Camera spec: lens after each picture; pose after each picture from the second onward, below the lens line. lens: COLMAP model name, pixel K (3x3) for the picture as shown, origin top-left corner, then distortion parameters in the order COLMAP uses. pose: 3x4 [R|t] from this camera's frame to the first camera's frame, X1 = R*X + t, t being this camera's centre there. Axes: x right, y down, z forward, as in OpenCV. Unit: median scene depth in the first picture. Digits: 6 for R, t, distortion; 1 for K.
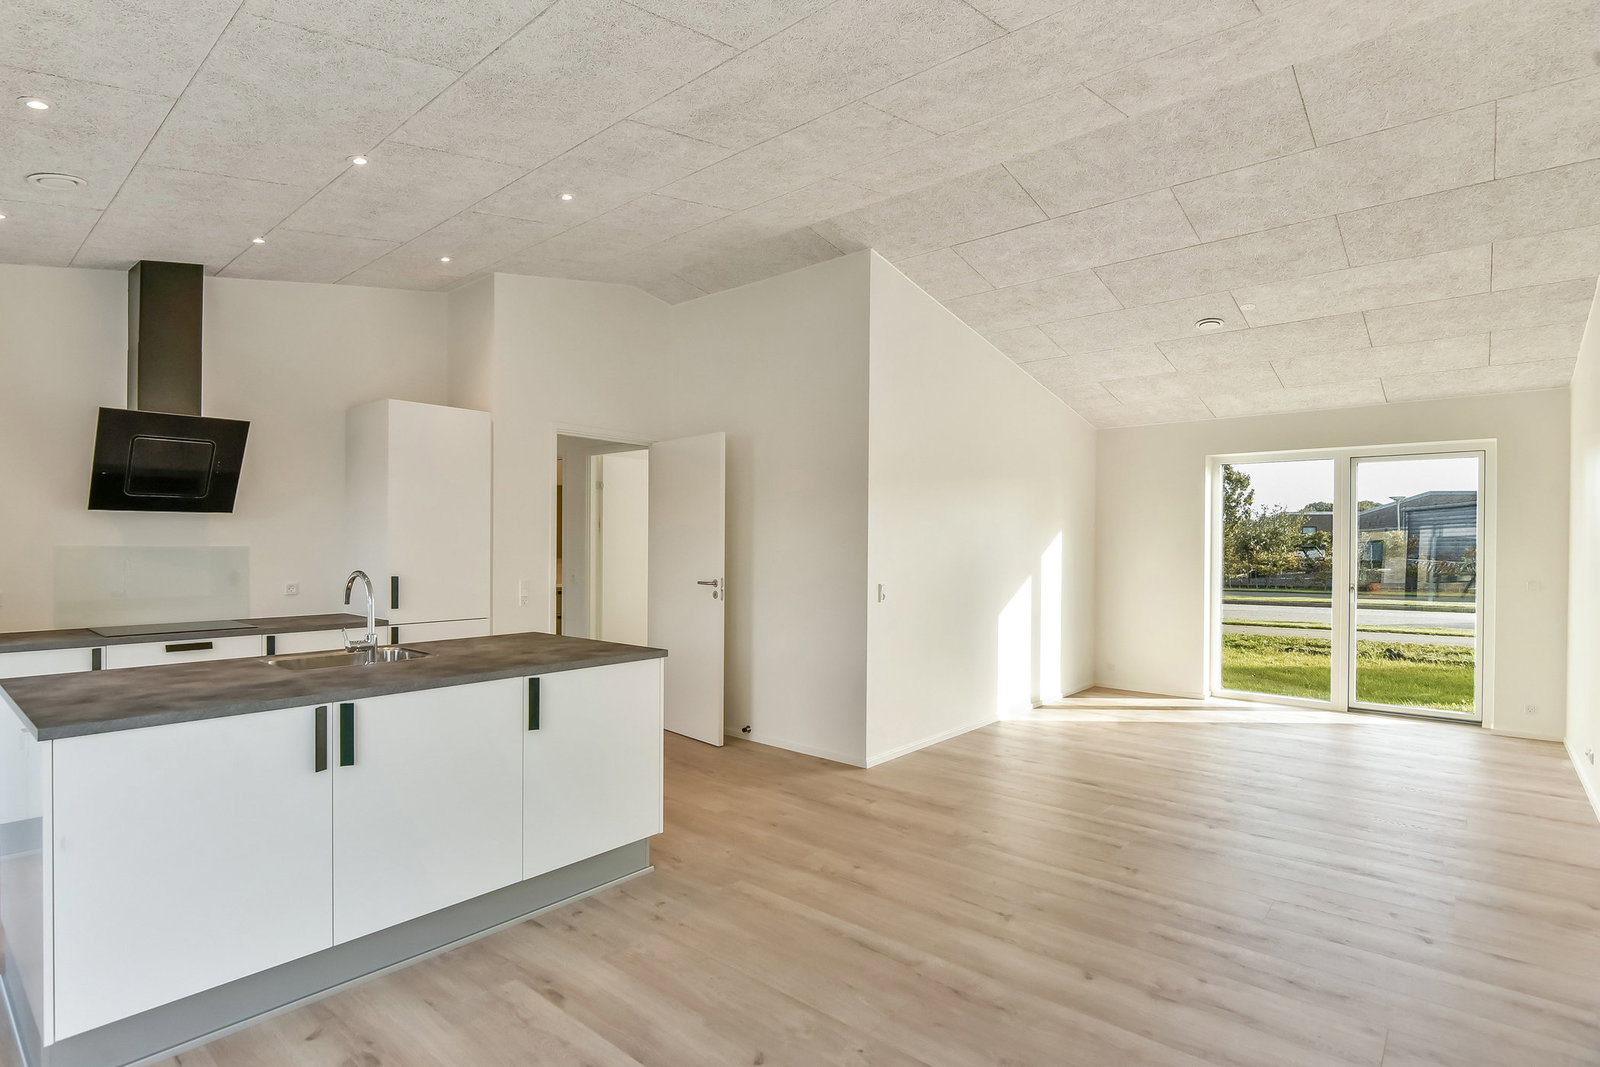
lens RADIAL K [[804.1, 0, 800.0], [0, 804.1, 533.5], [0, 0, 1]] dist [-0.023307, -0.001120]
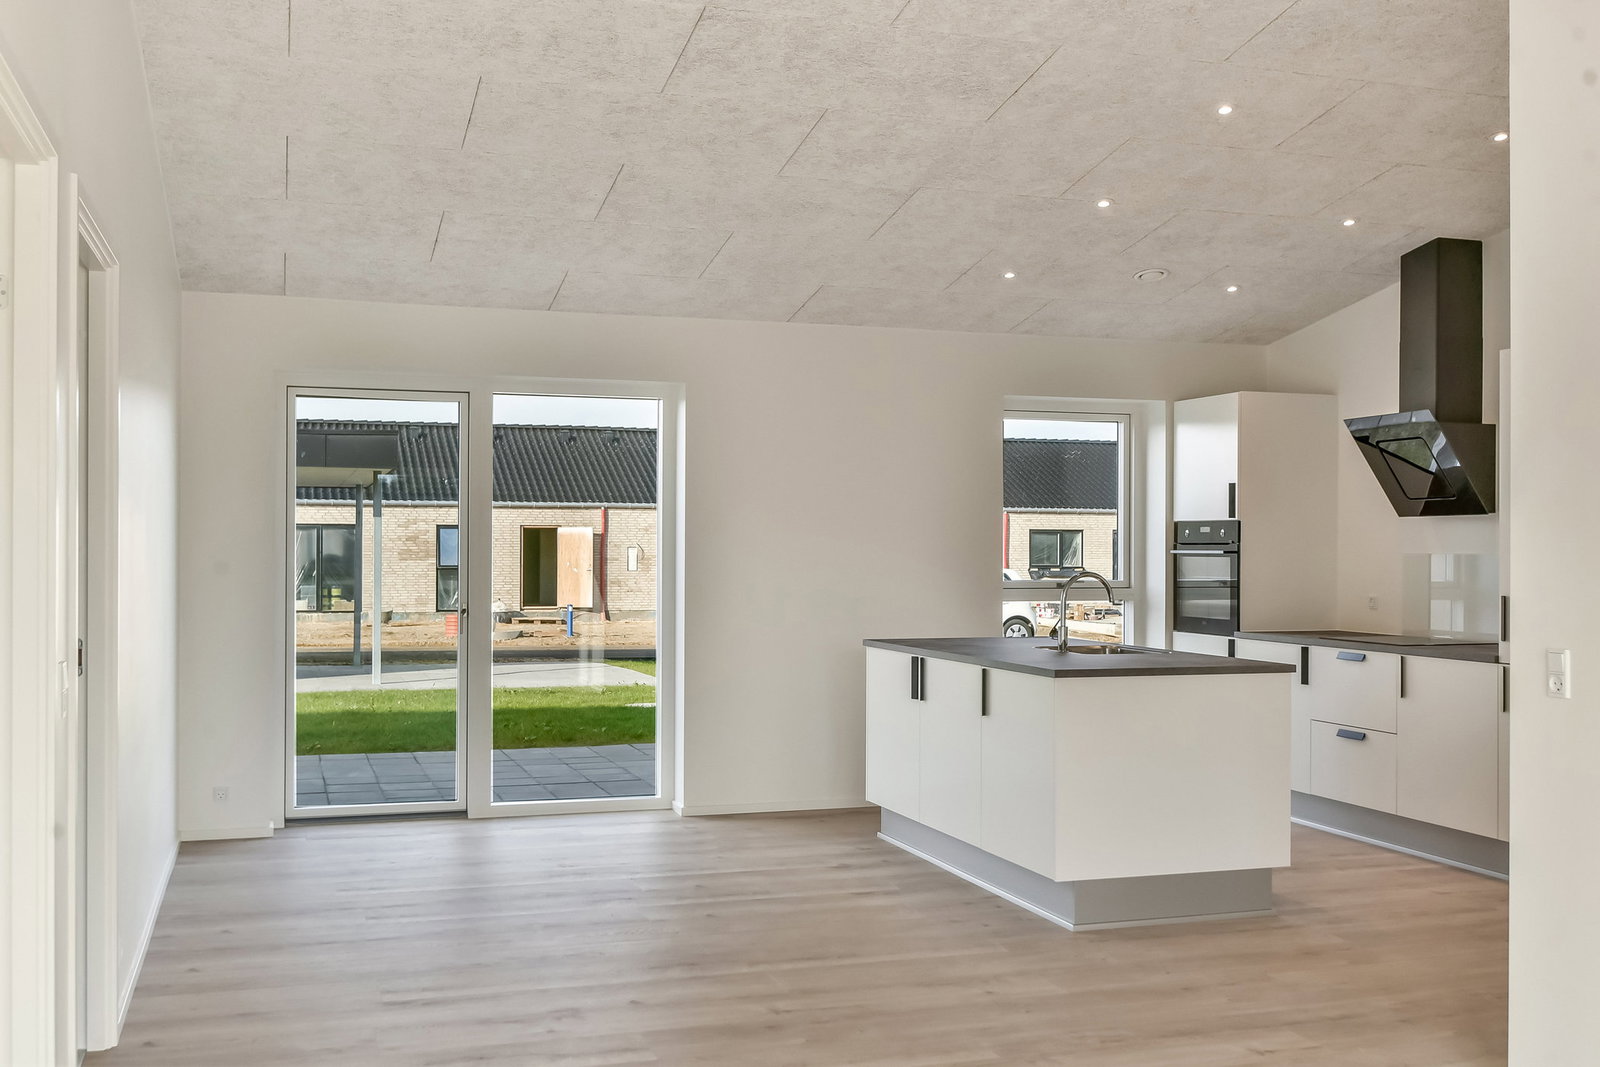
lens RADIAL K [[1646.5, 0, 800.0], [0, 1646.5, 533.5], [0, 0, 1]] dist [0.000779, 0.210207]
pose [[-0.522588, -0.010562, -0.852520, 1.098623], [0.003445, 0.999889, -0.014499, 0.016046], [0.852579, -0.010514, -0.522493, 1.243817]]
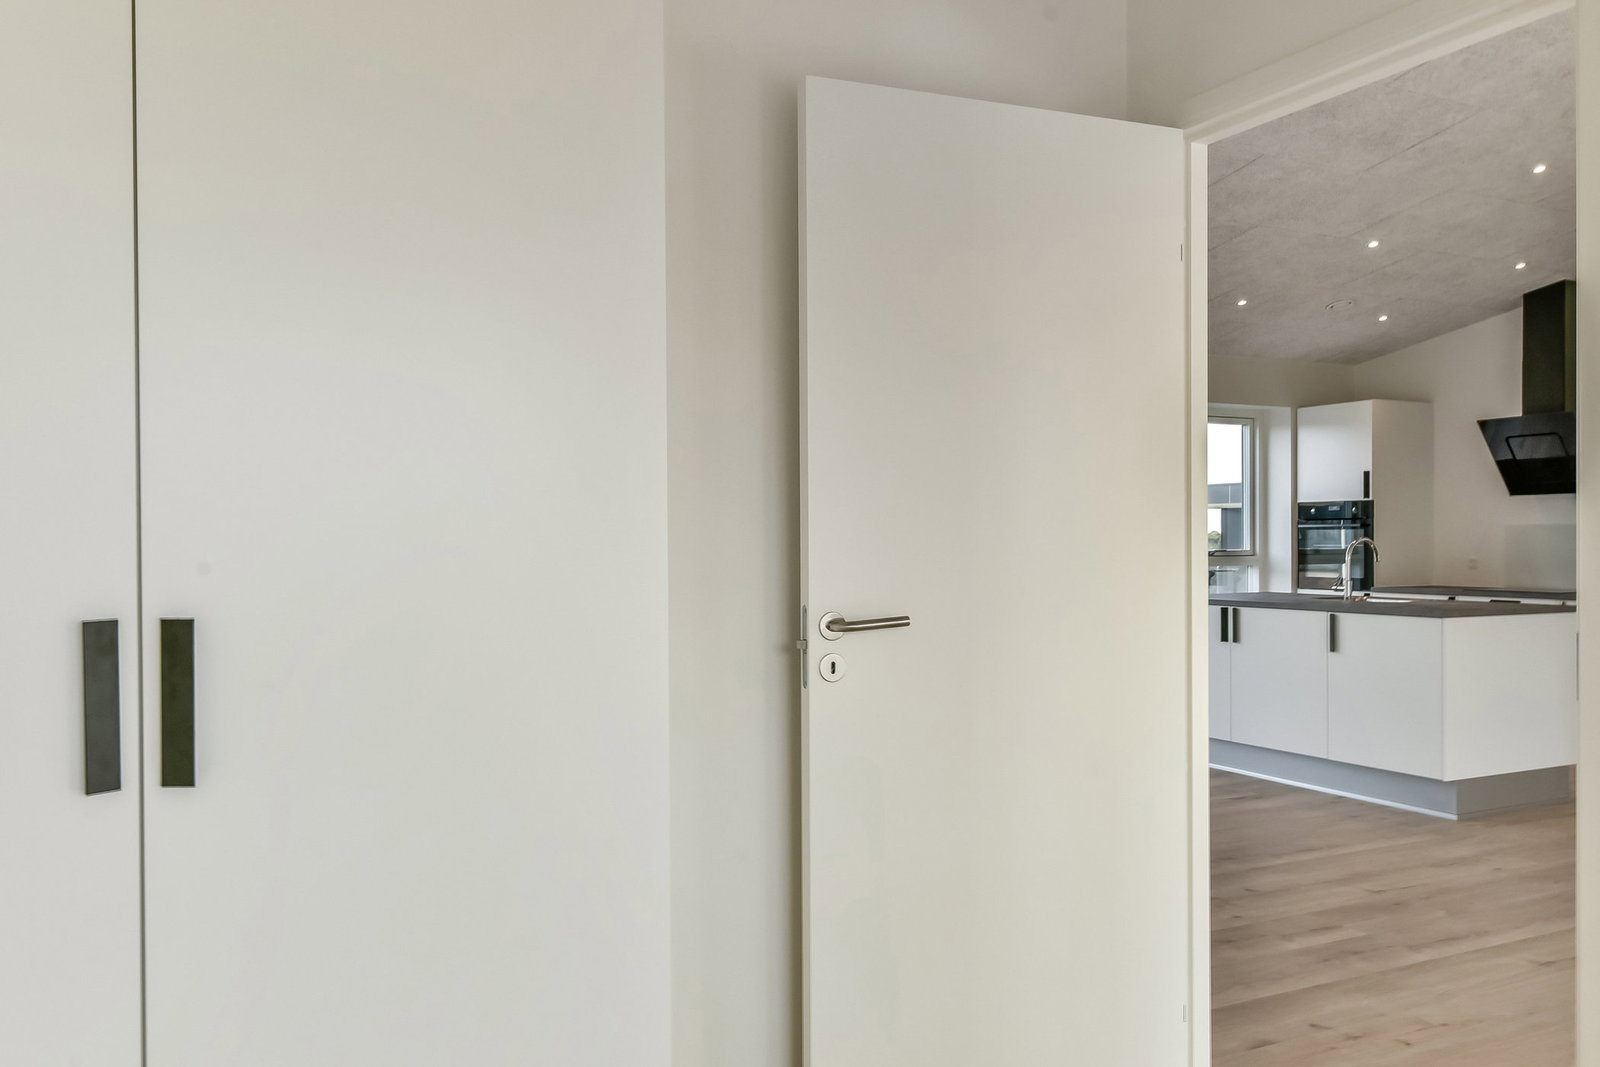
lens RADIAL K [[1292.2, 0, 800.0], [0, 1292.2, 533.5], [0, 0, 1]] dist [0.035639, -0.000138]
pose [[-0.382916, -0.008009, -0.923749, 1.308208], [0.011243, 0.999848, -0.013329, 0.040053], [0.923715, -0.015490, -0.382767, 0.637371]]
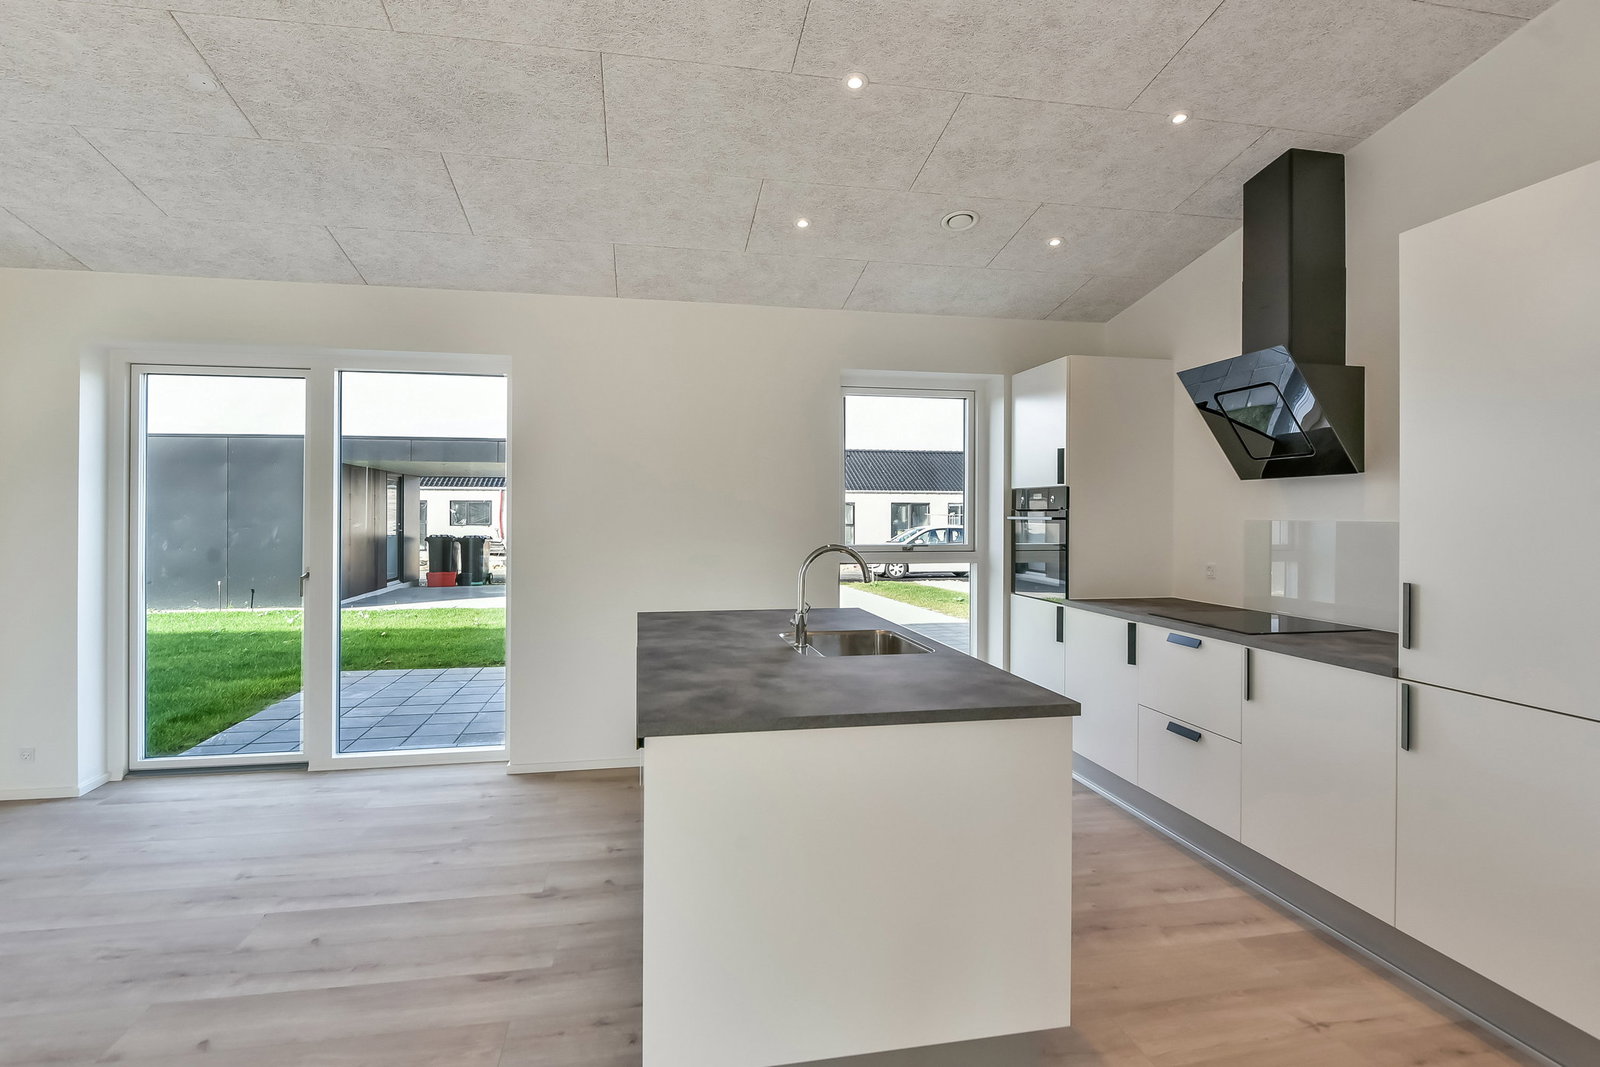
lens RADIAL K [[819.9, 0, 802.2], [0, 819.9, 510.9], [0, 0, 1]] dist [0.015603, -0.000107]
pose [[-0.629245, -0.006580, -0.777179, 0.128460], [0.003293, 0.999933, -0.011131, 0.012386], [0.777200, -0.009563, -0.629181, 1.034478]]
